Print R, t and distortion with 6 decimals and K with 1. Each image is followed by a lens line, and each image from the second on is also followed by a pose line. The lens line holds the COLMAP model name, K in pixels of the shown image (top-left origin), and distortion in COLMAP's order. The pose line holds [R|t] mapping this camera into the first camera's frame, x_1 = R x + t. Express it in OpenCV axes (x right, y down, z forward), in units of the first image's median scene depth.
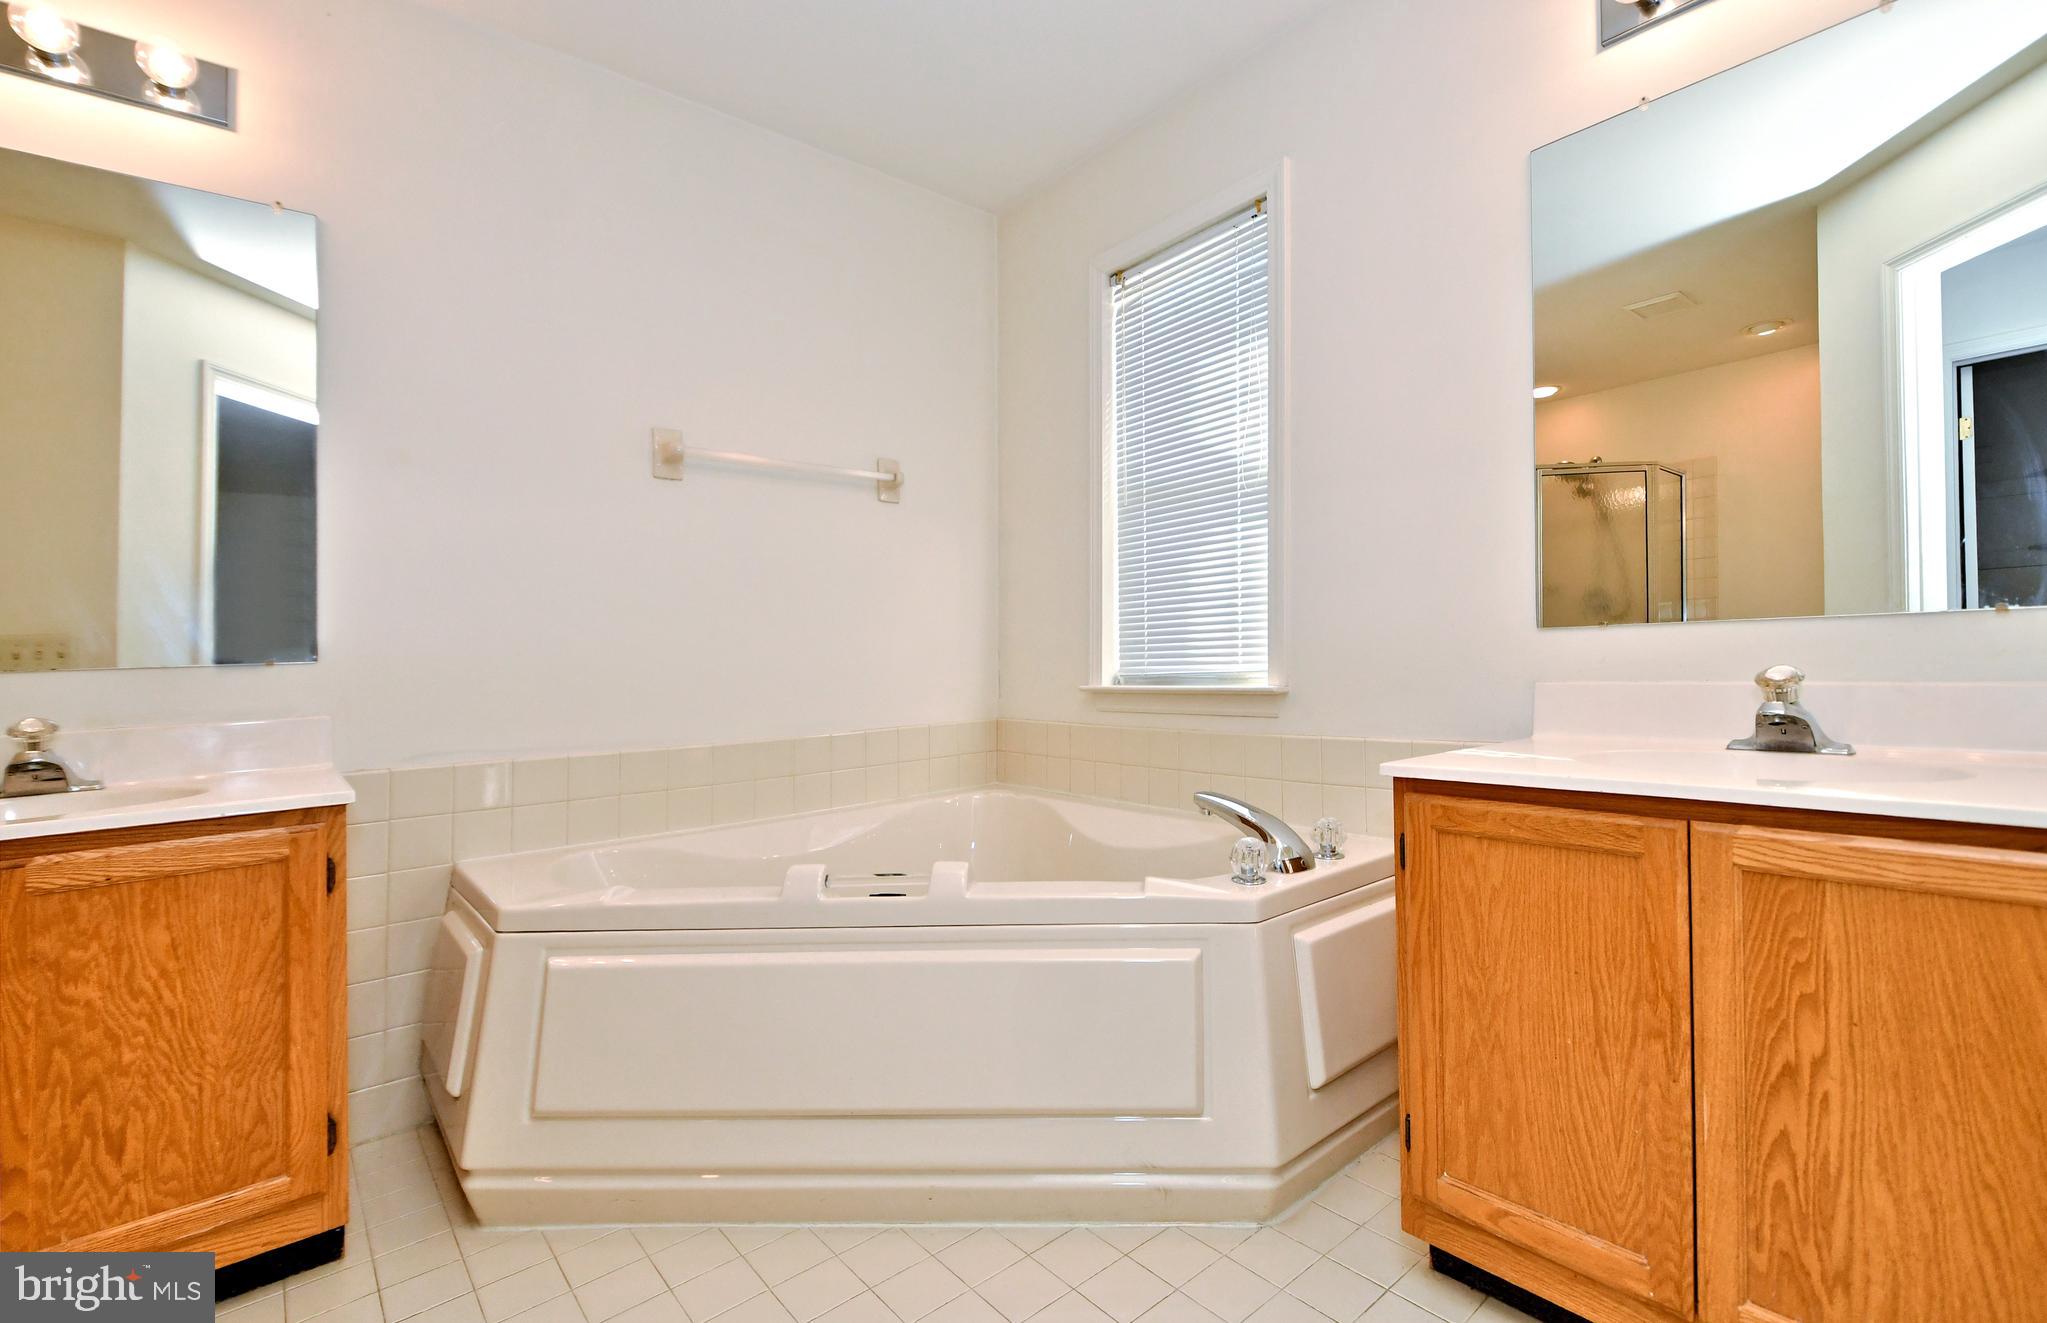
lens RADIAL K [[888.7, 0, 1023.5], [0, 888.7, 661.5], [0, 0, 1]] dist [0.001577, 0.000389]
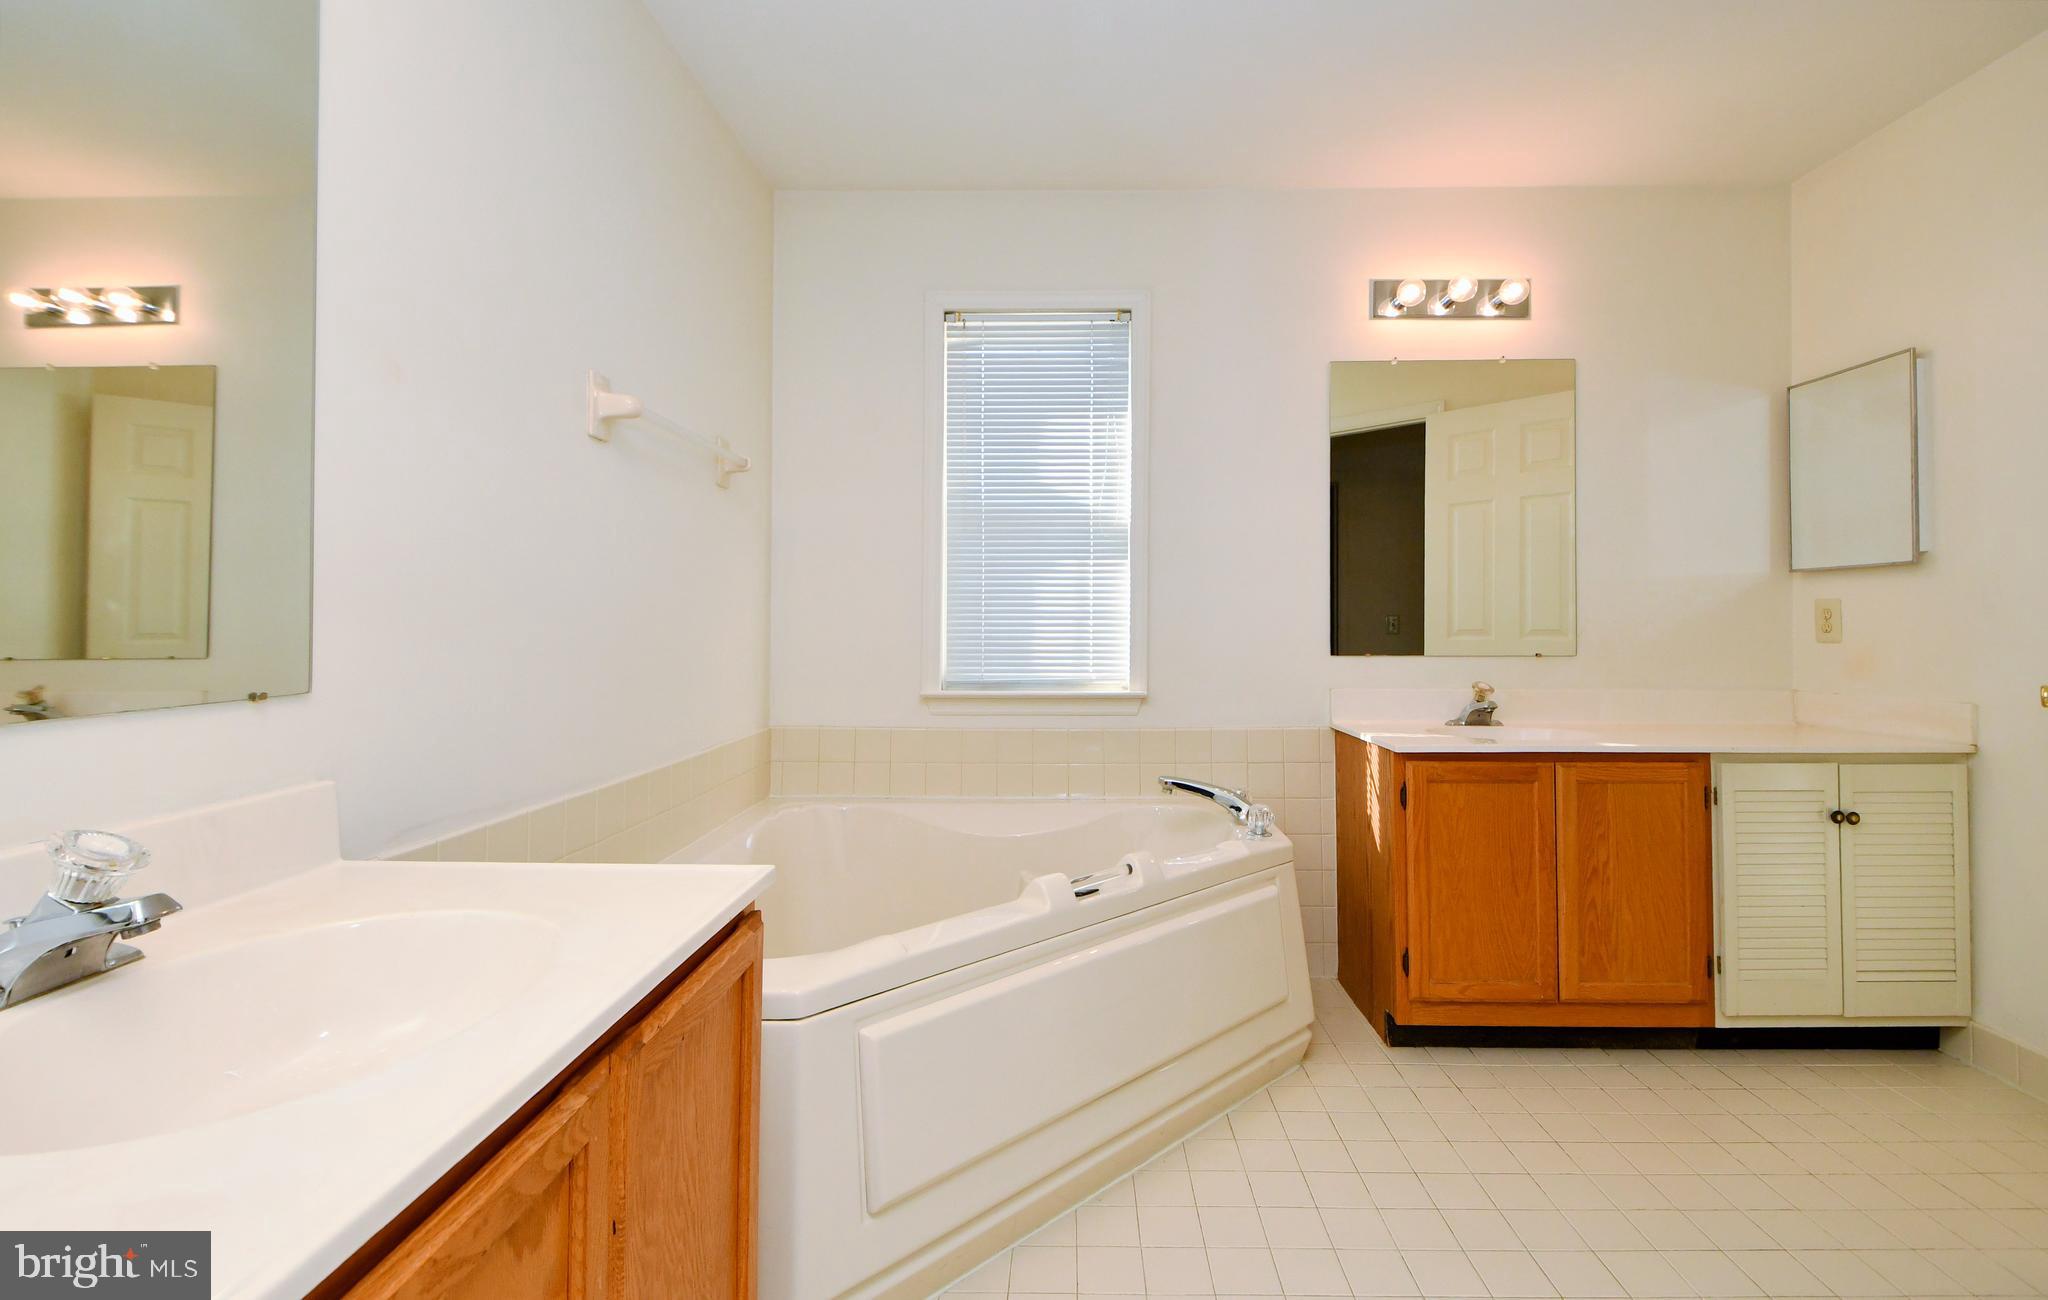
lens RADIAL K [[898.2, 0, 1032.8], [0, 898.2, 647.2], [0, 0, 1]] dist [0.019799, 0.000154]
pose [[0.688503, 0.015586, 0.725066, -1.285804], [-0.017301, 0.999838, -0.005065, -0.045150], [-0.725027, -0.009057, 0.688661, 0.340771]]
